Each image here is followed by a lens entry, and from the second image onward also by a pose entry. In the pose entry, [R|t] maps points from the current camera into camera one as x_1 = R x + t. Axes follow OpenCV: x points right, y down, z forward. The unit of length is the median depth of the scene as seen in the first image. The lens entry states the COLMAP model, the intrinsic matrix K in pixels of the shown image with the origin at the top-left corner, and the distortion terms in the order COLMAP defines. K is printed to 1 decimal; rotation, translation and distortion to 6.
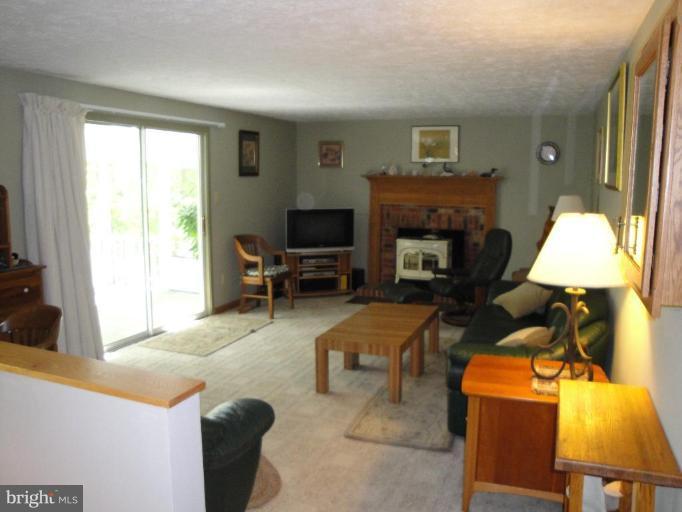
lens RADIAL K [[557.5, 0, 341.0], [0, 557.5, 256.0], [0, 0, 1]] dist [-0.169976, 0.145687]
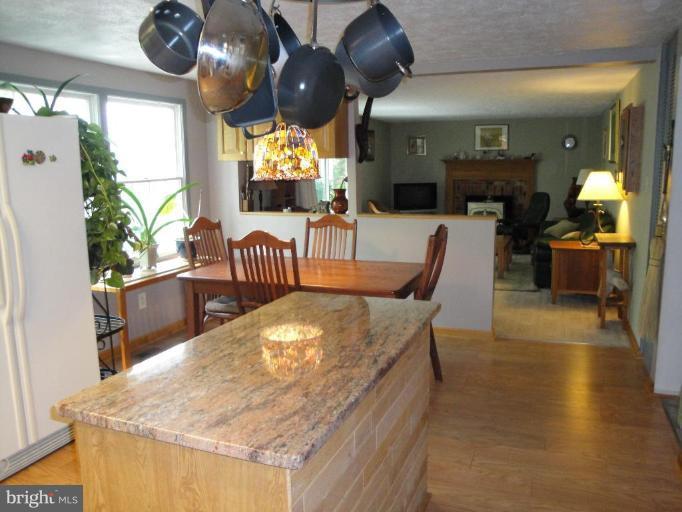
lens RADIAL K [[557.5, 0, 341.0], [0, 557.5, 256.0], [0, 0, 1]] dist [-0.169976, 0.145687]
pose [[0.999831, -0.018185, -0.002655, -0.232264], [0.018220, 0.999739, 0.013788, 0.084929], [0.002404, -0.013834, 0.999901, -0.460153]]
